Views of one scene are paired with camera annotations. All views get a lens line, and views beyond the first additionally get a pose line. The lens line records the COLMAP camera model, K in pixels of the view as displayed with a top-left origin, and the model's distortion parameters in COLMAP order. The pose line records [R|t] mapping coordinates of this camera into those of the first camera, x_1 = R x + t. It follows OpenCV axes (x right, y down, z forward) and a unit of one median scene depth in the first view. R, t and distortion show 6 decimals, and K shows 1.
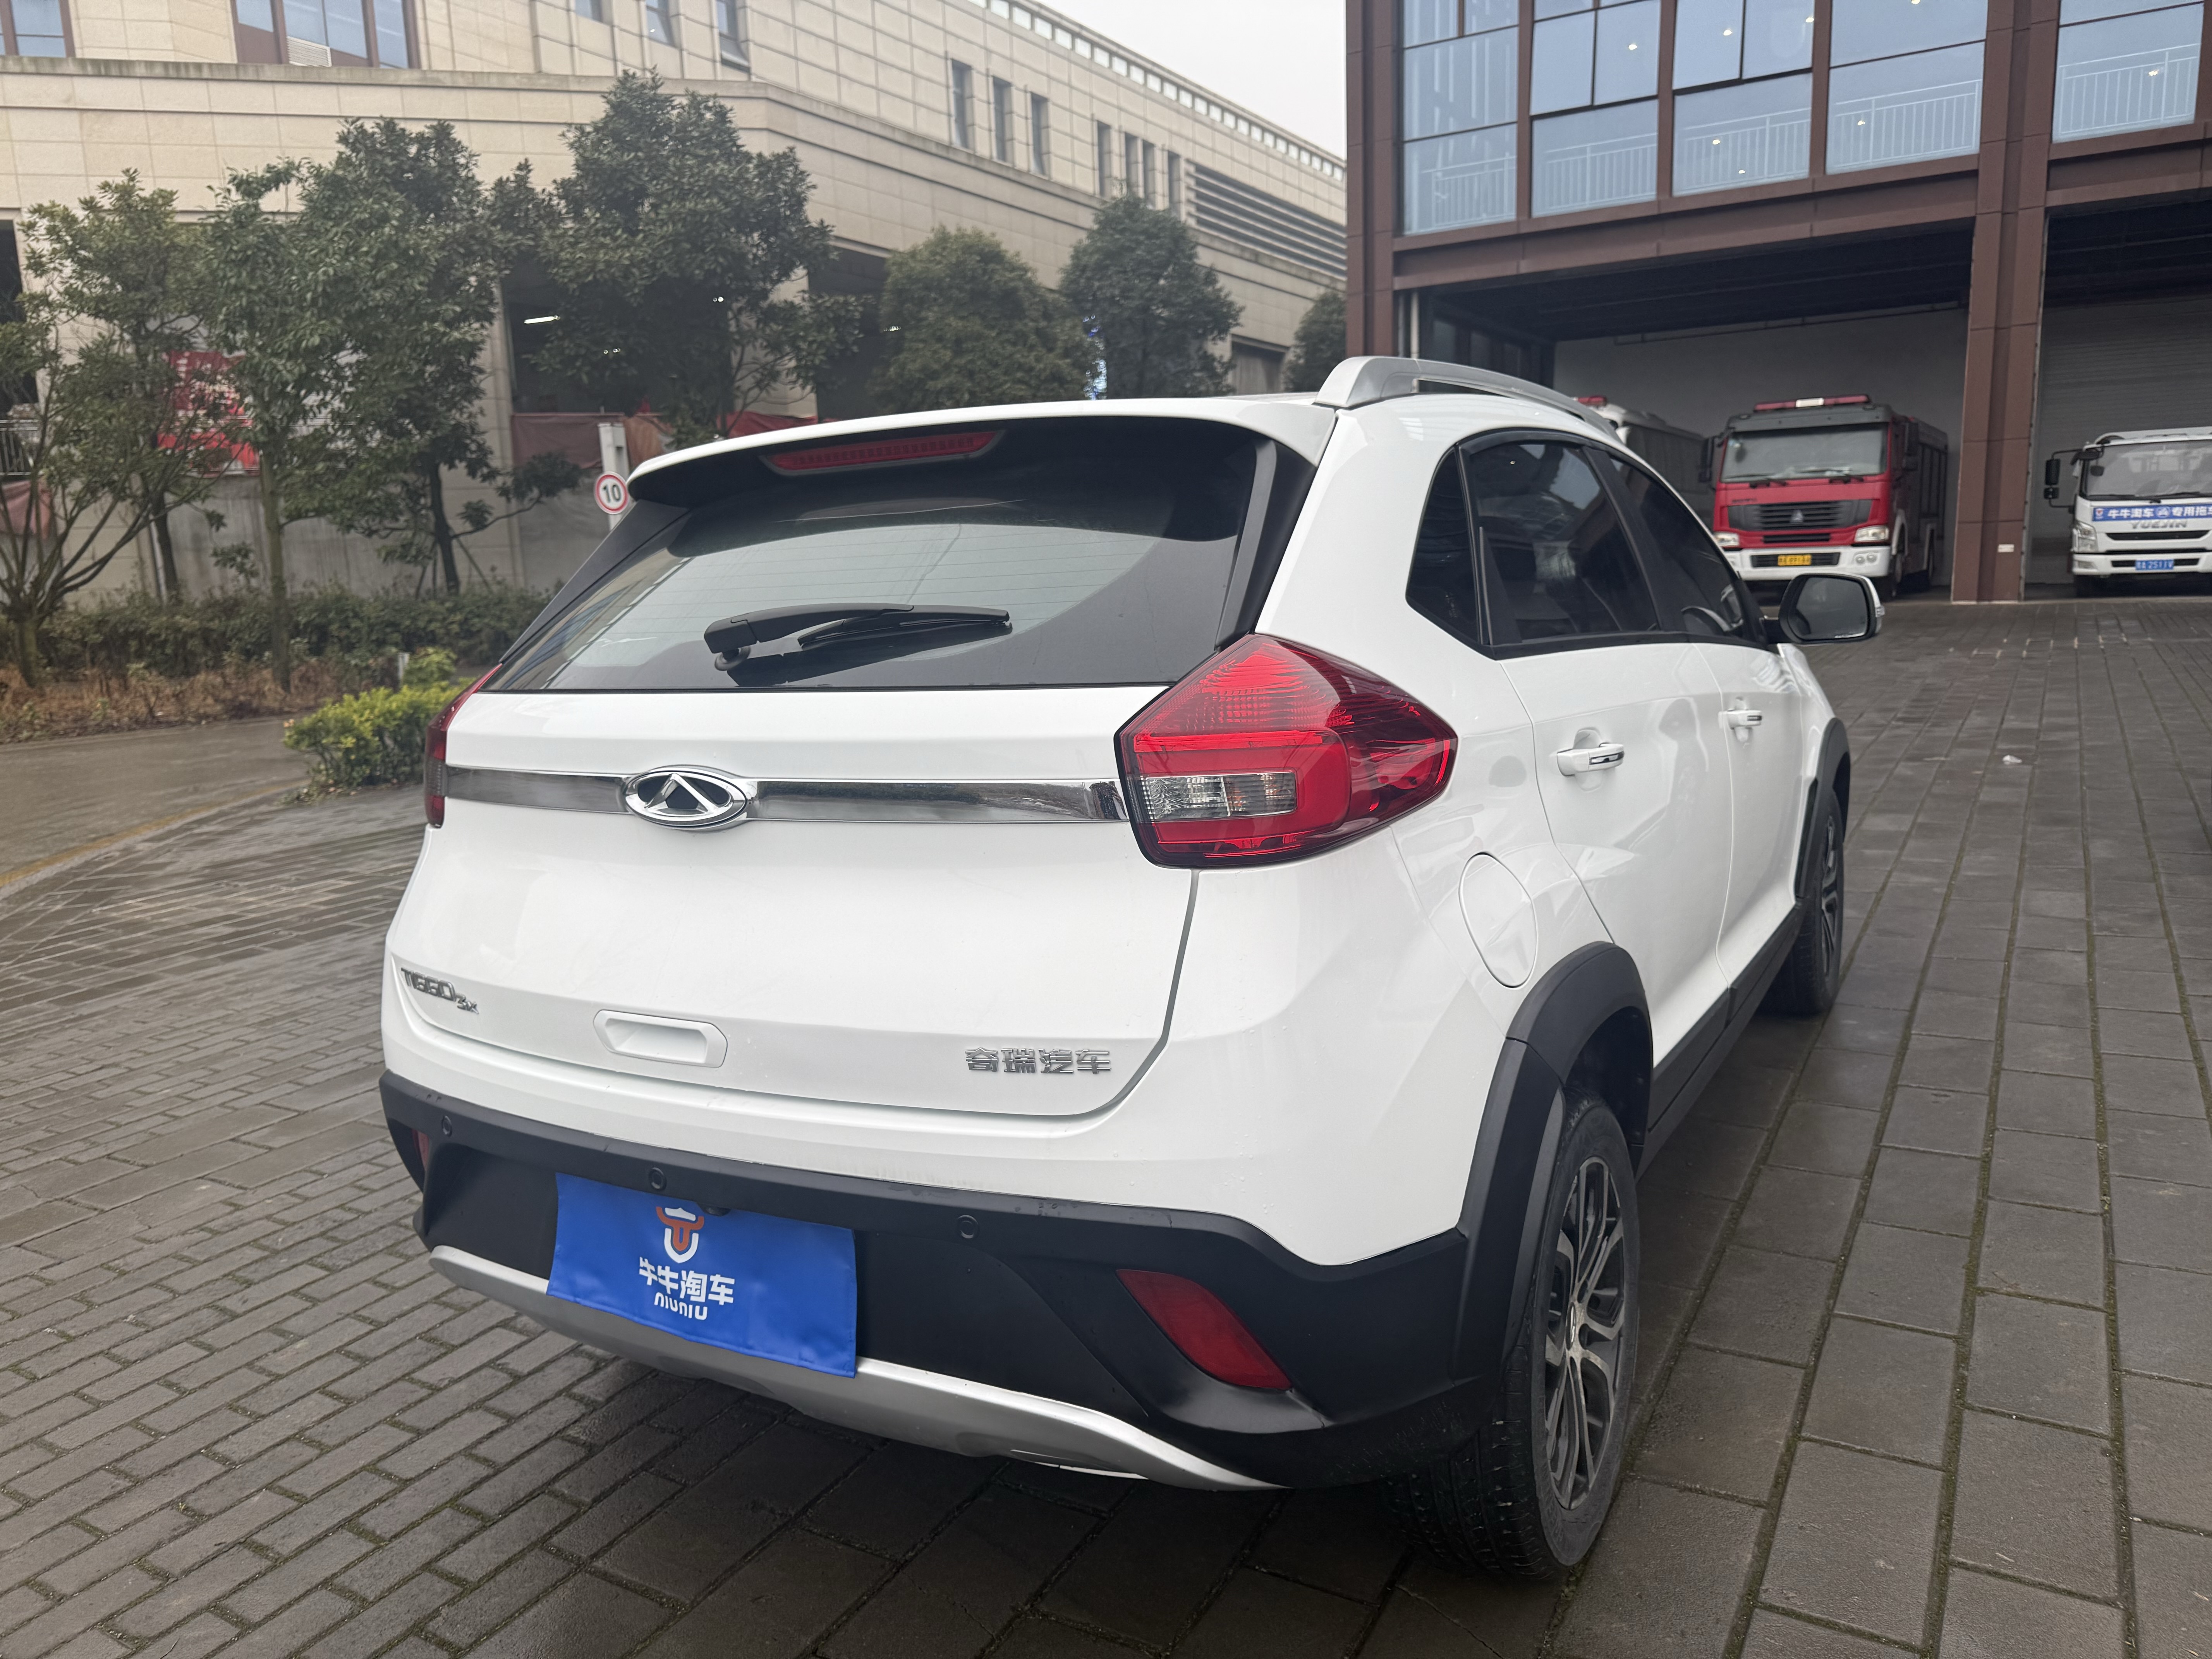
lens RADIAL K [[1569.7, 0, 1087.5], [0, 1569.7, 840.6], [0, 0, 1]] dist [0.008283, -0.005075]
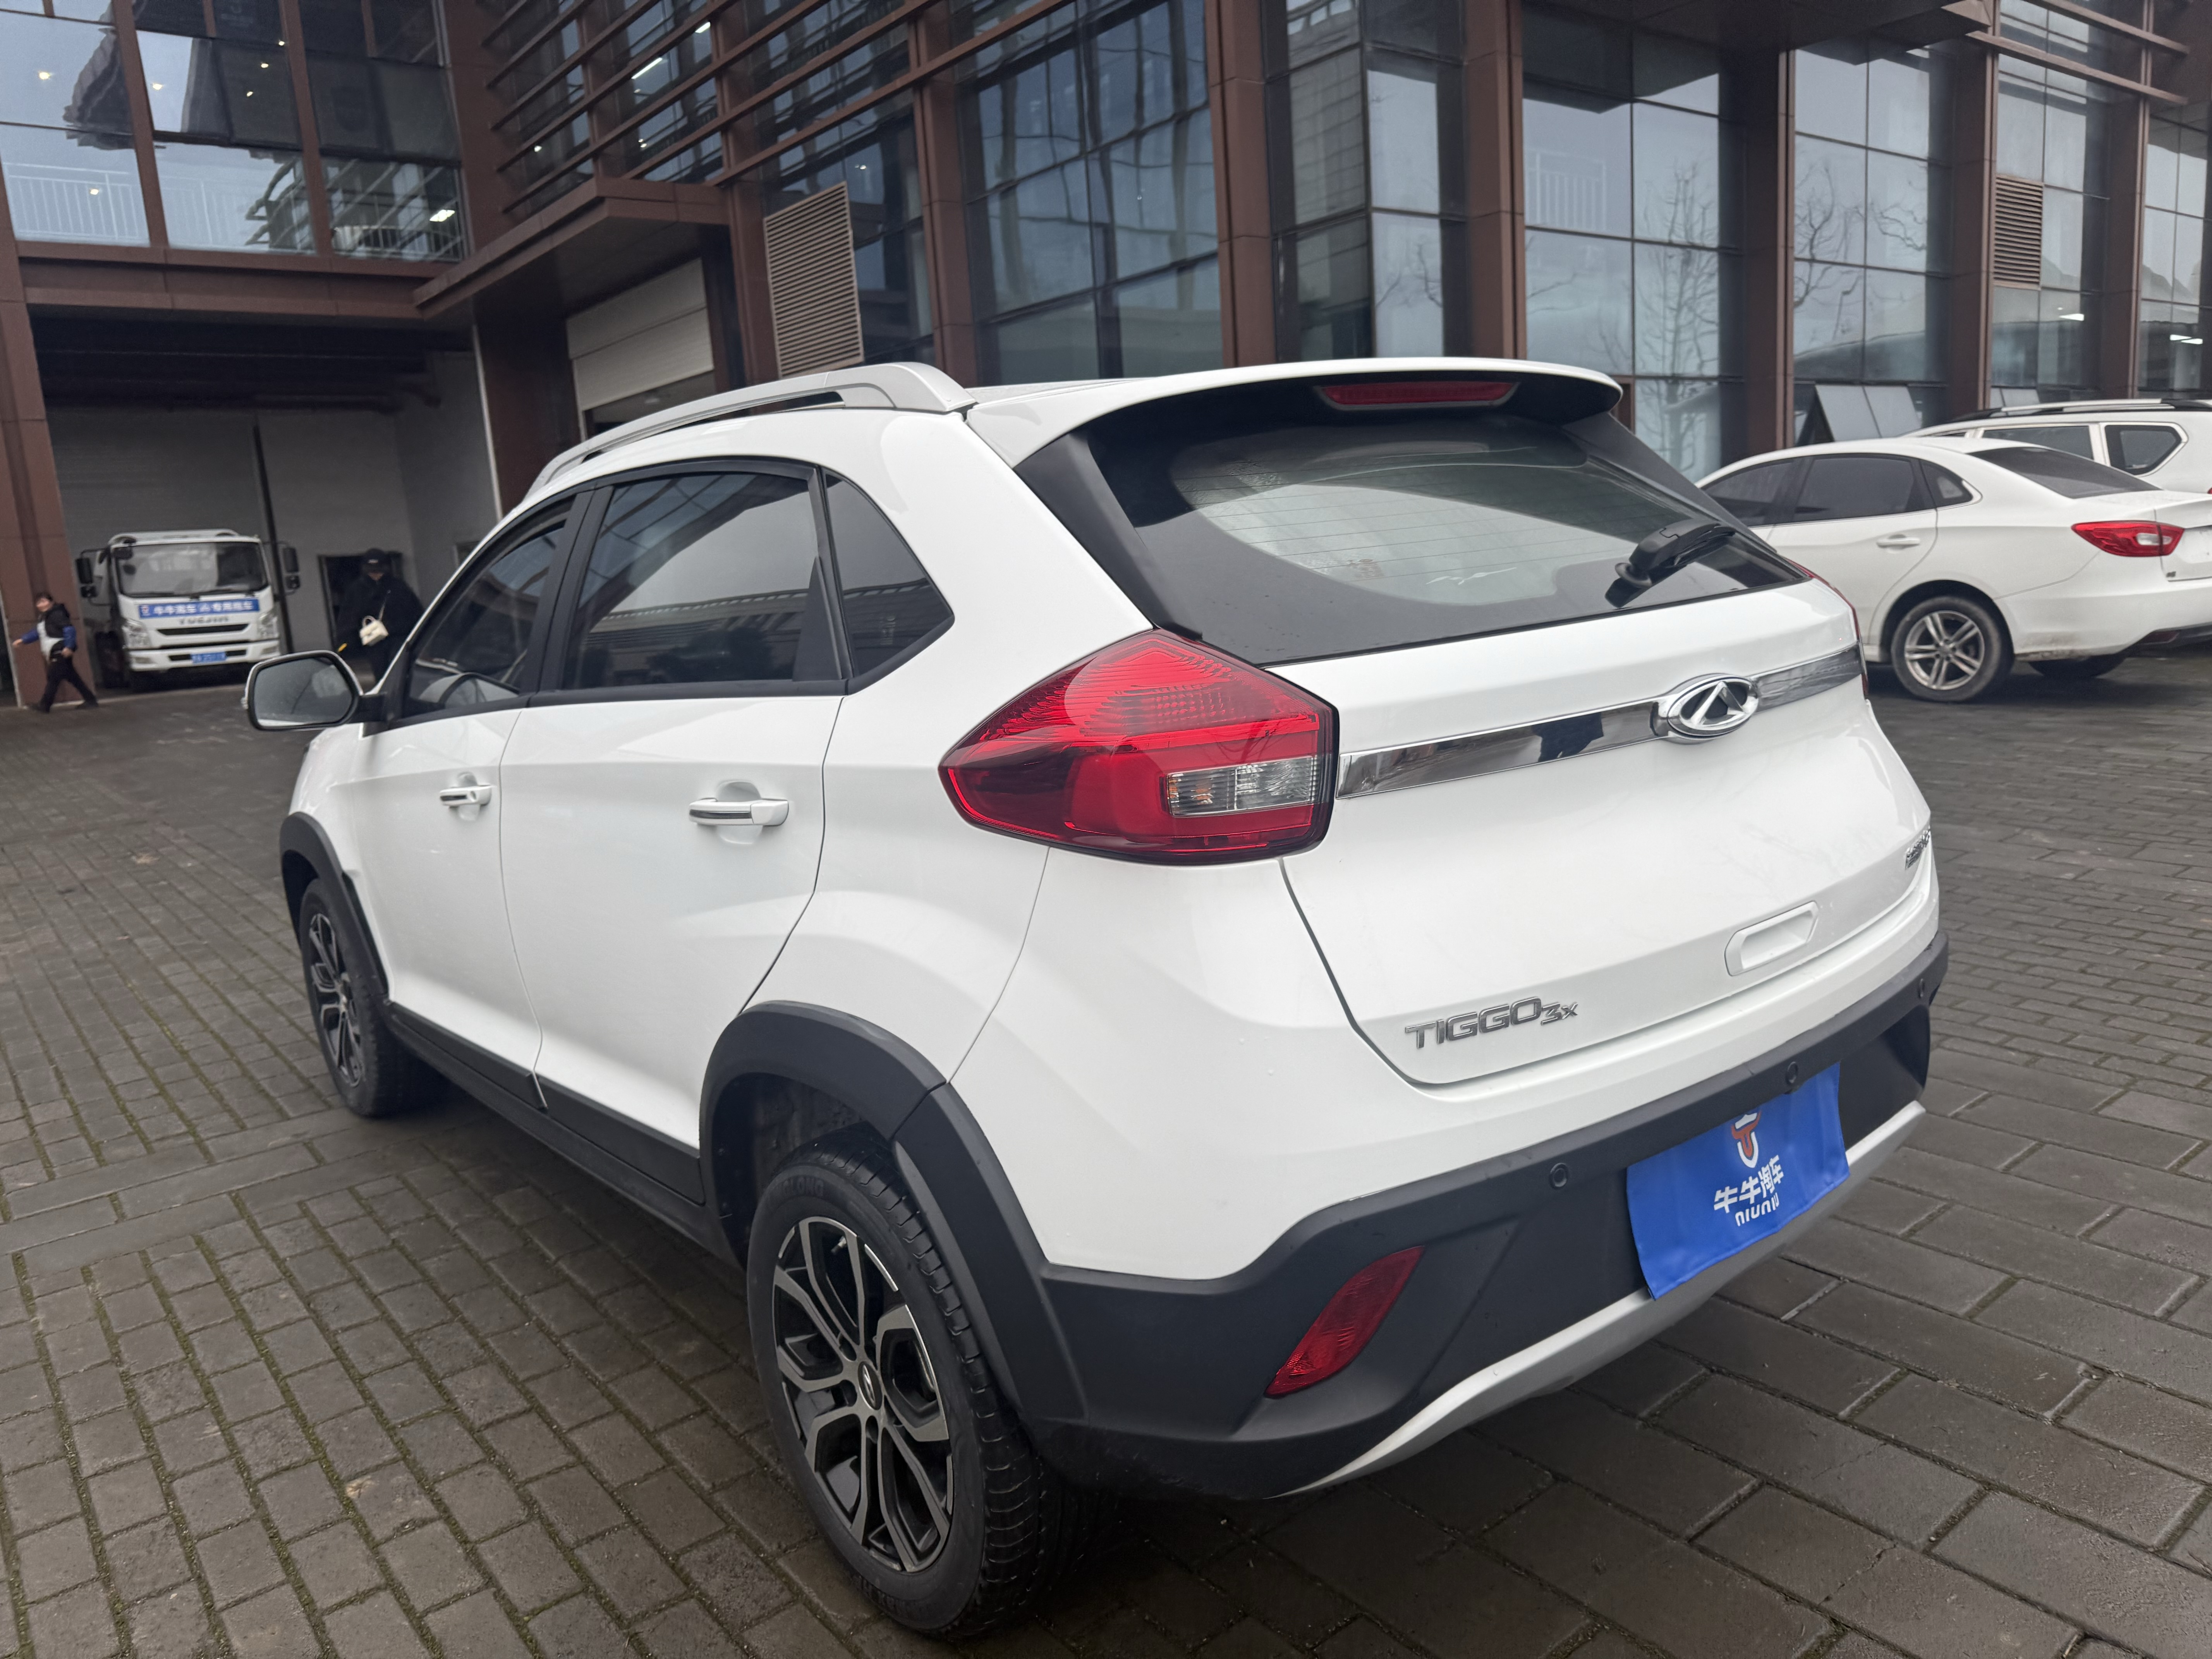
lens RADIAL K [[1569.7, 0, 1087.5], [0, 1569.7, 840.6], [0, 0, 1]] dist [0.008283, -0.005075]
pose [[0.366962, -0.154068, 0.917389, -0.096018], [0.216737, 0.973209, 0.076746, -0.007705], [-0.904635, 0.170669, 0.390523, 0.070192]]
